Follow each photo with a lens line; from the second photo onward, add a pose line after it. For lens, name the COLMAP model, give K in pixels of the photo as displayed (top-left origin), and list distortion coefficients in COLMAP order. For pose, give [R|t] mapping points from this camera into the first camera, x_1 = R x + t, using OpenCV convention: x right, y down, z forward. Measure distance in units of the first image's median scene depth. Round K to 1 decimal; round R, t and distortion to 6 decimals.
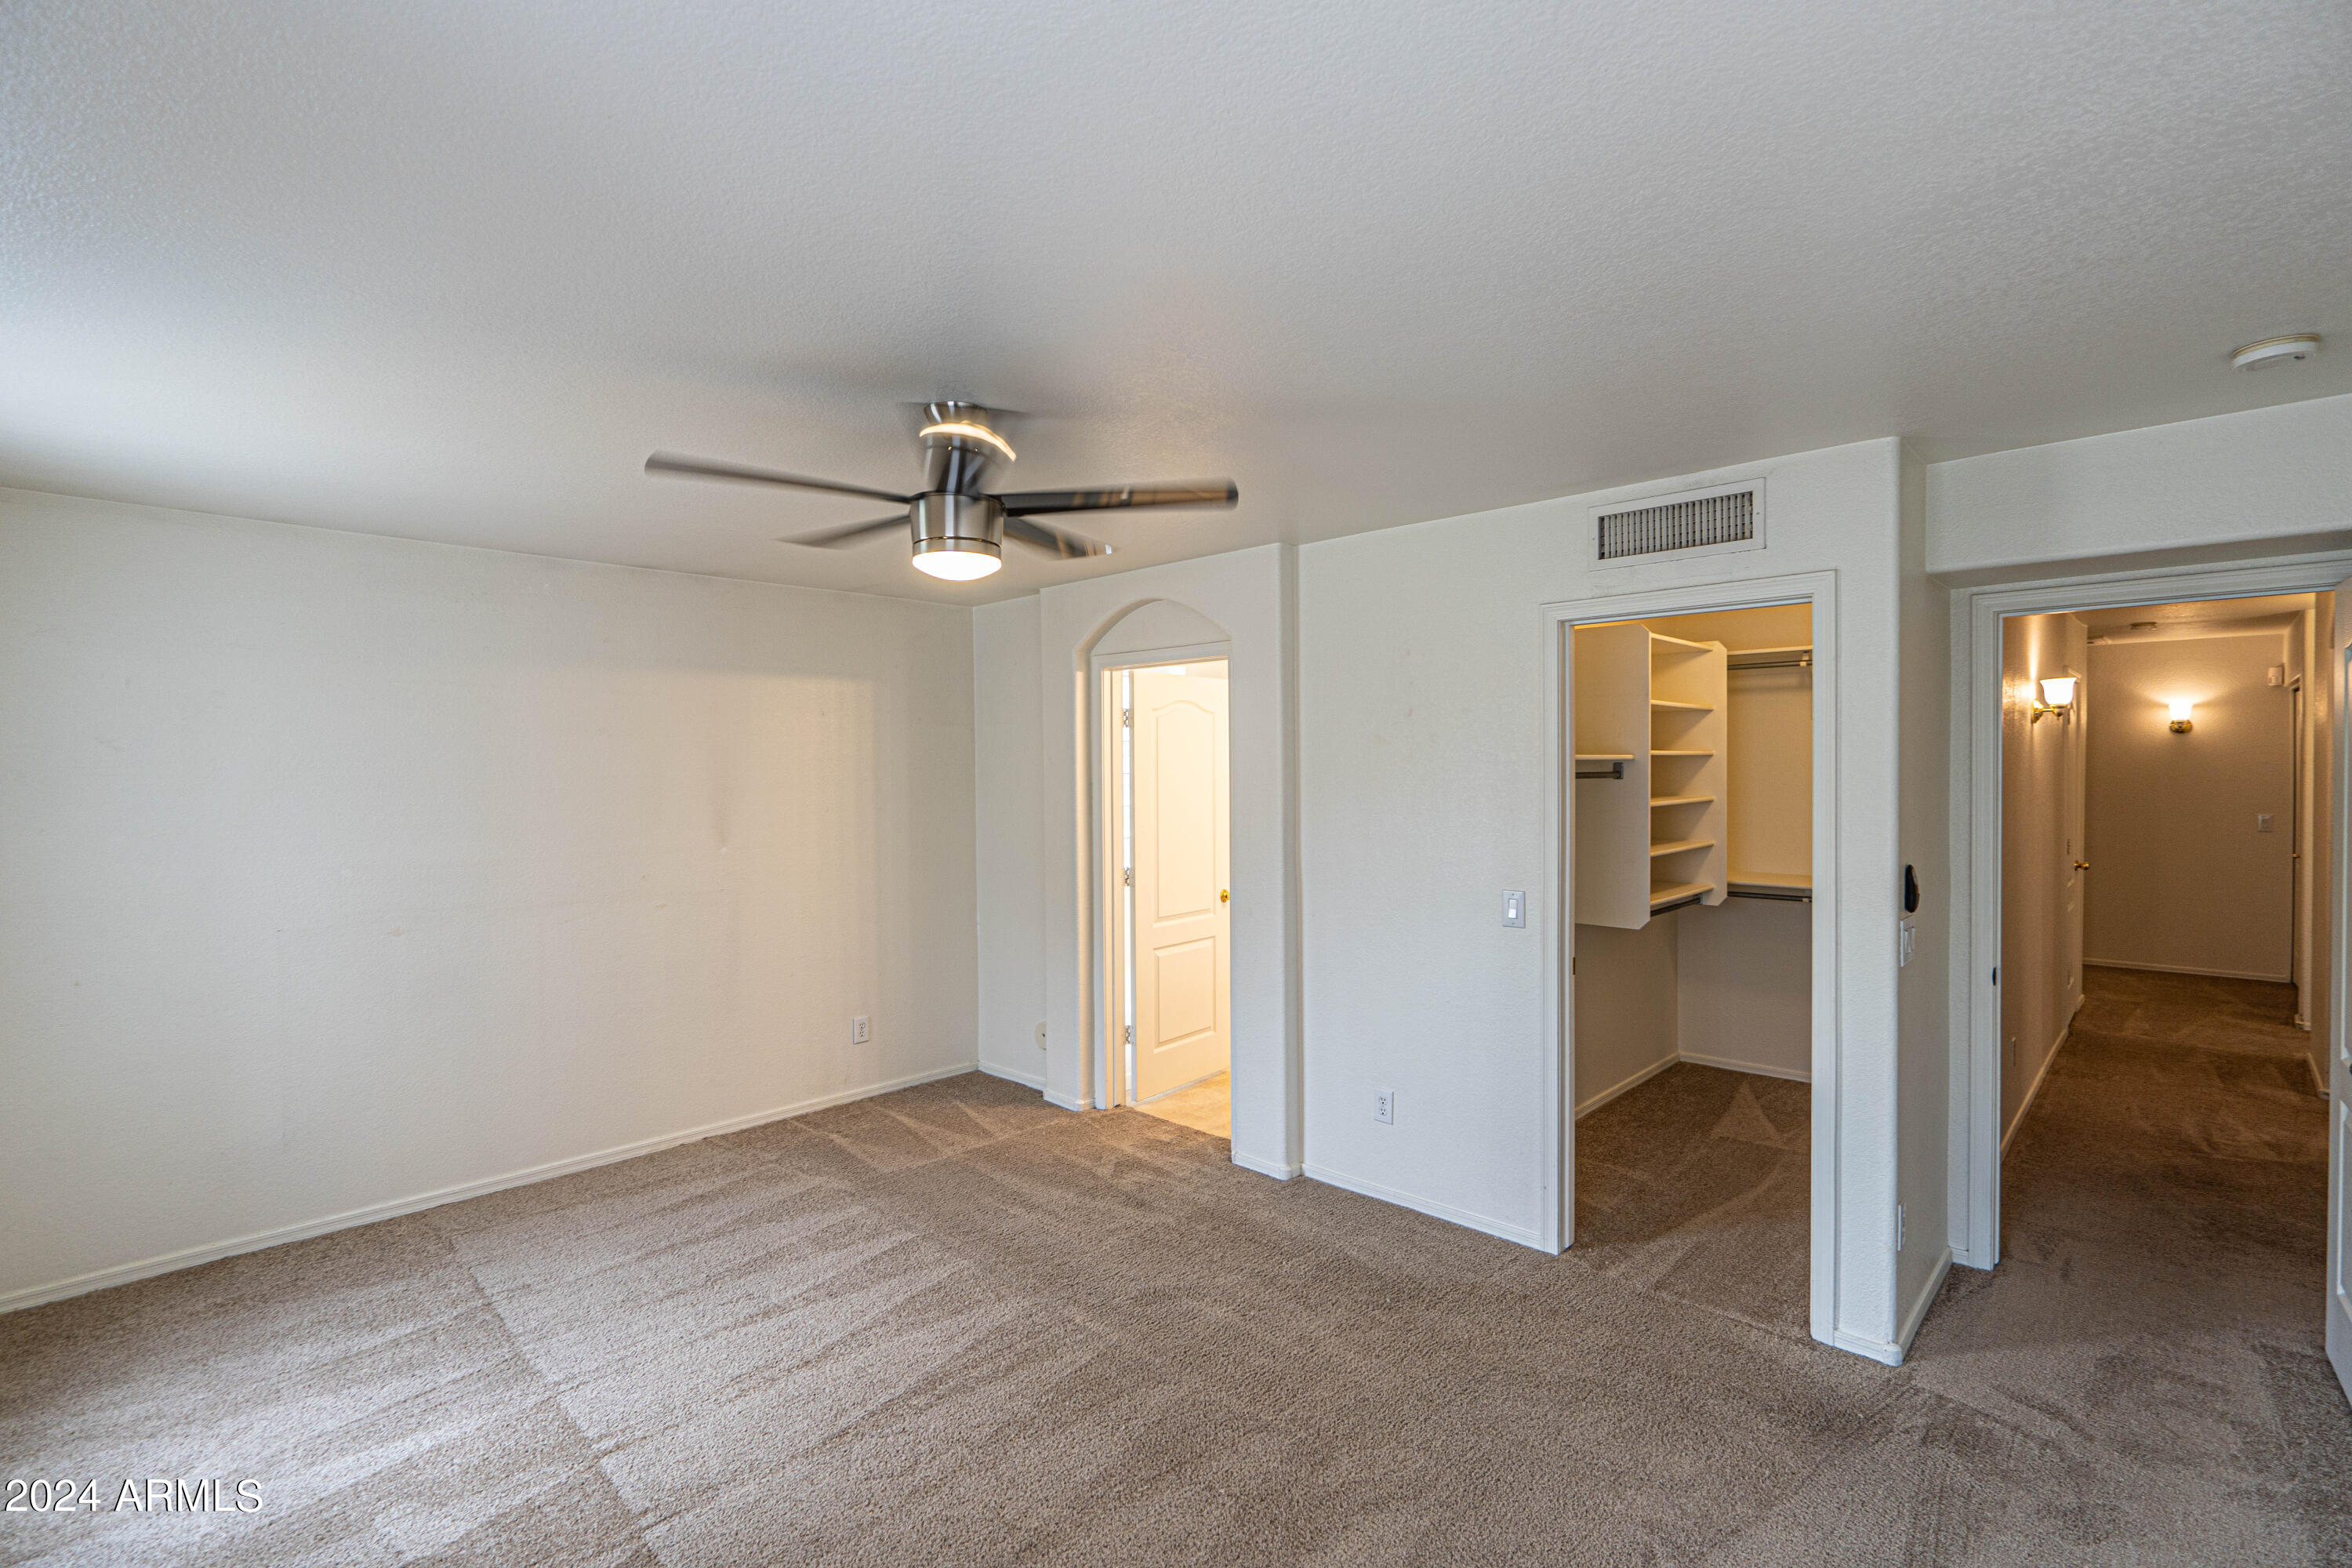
lens RADIAL K [[1073.6, 0, 1172.0], [0, 1073.6, 780.6], [0, 0, 1]] dist [-0.009622, 0.001212]
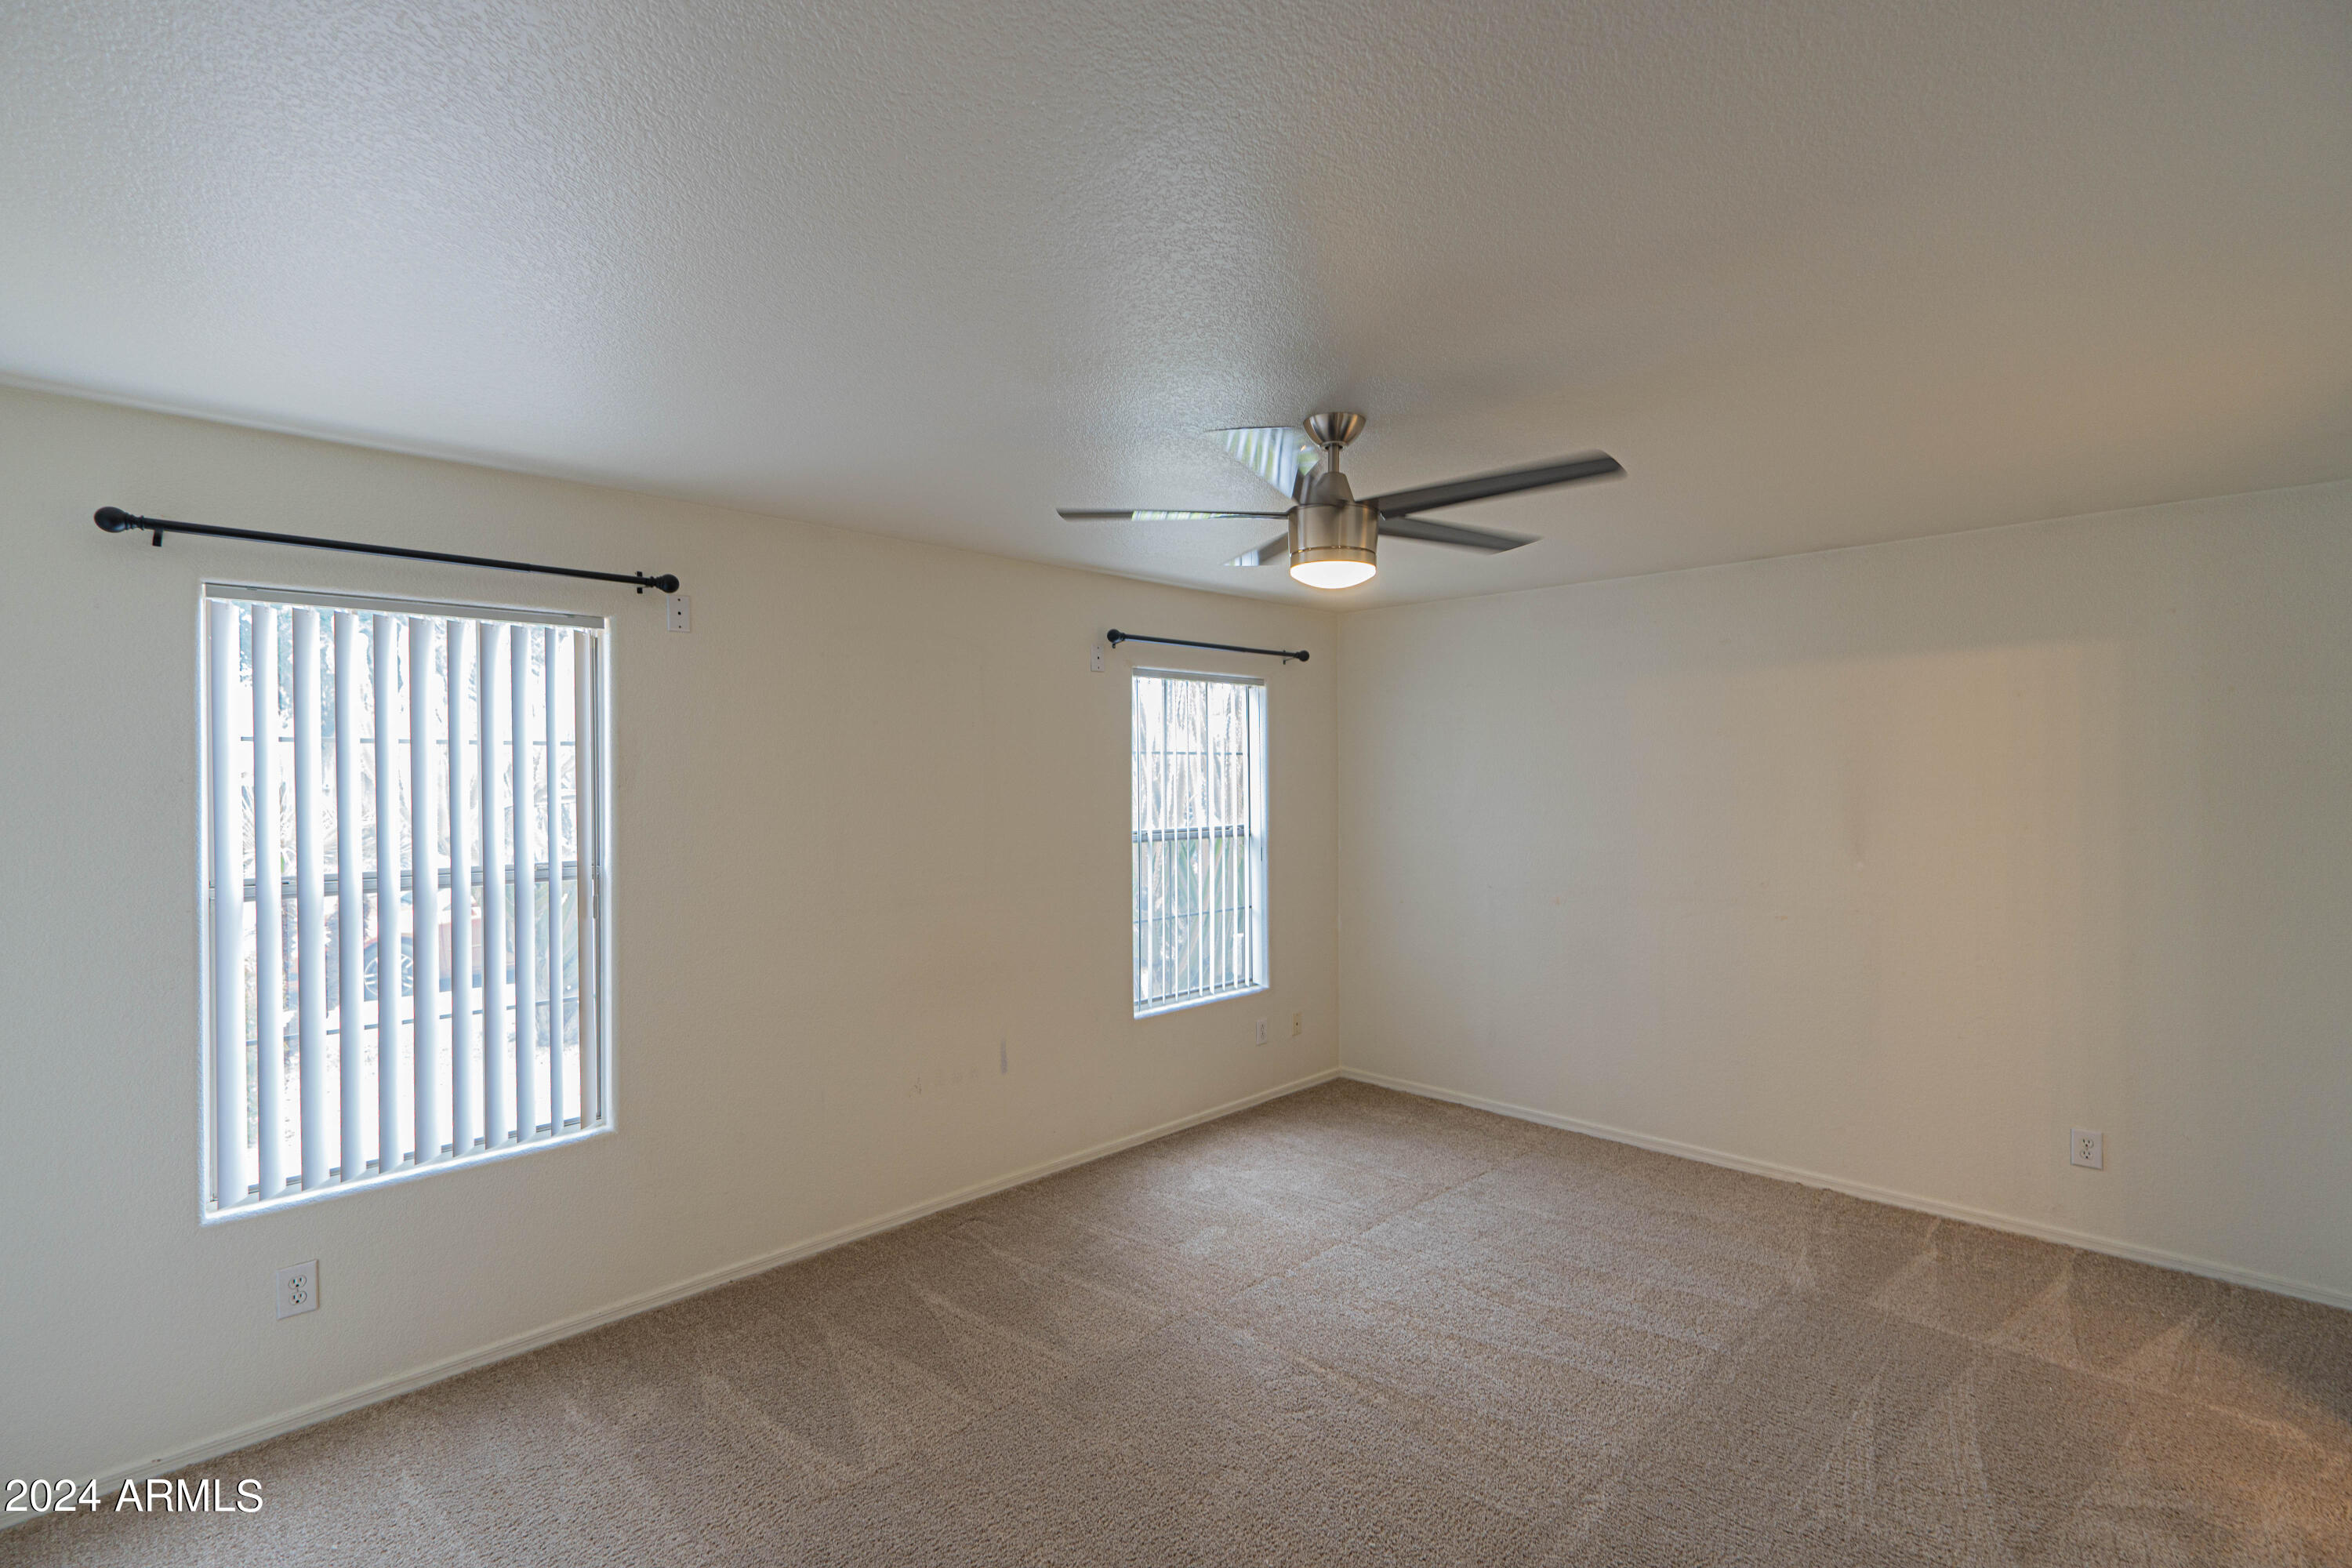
lens RADIAL K [[1102.5, 0, 1176.0], [0, 1102.5, 784.0], [0, 0, 1]] dist [-0.000935, -0.000105]
pose [[-0.021630, 0.016981, -0.999622, 0.504427], [-0.002615, 0.999851, 0.017042, -0.014087], [0.999763, 0.002982, -0.021582, 0.512561]]
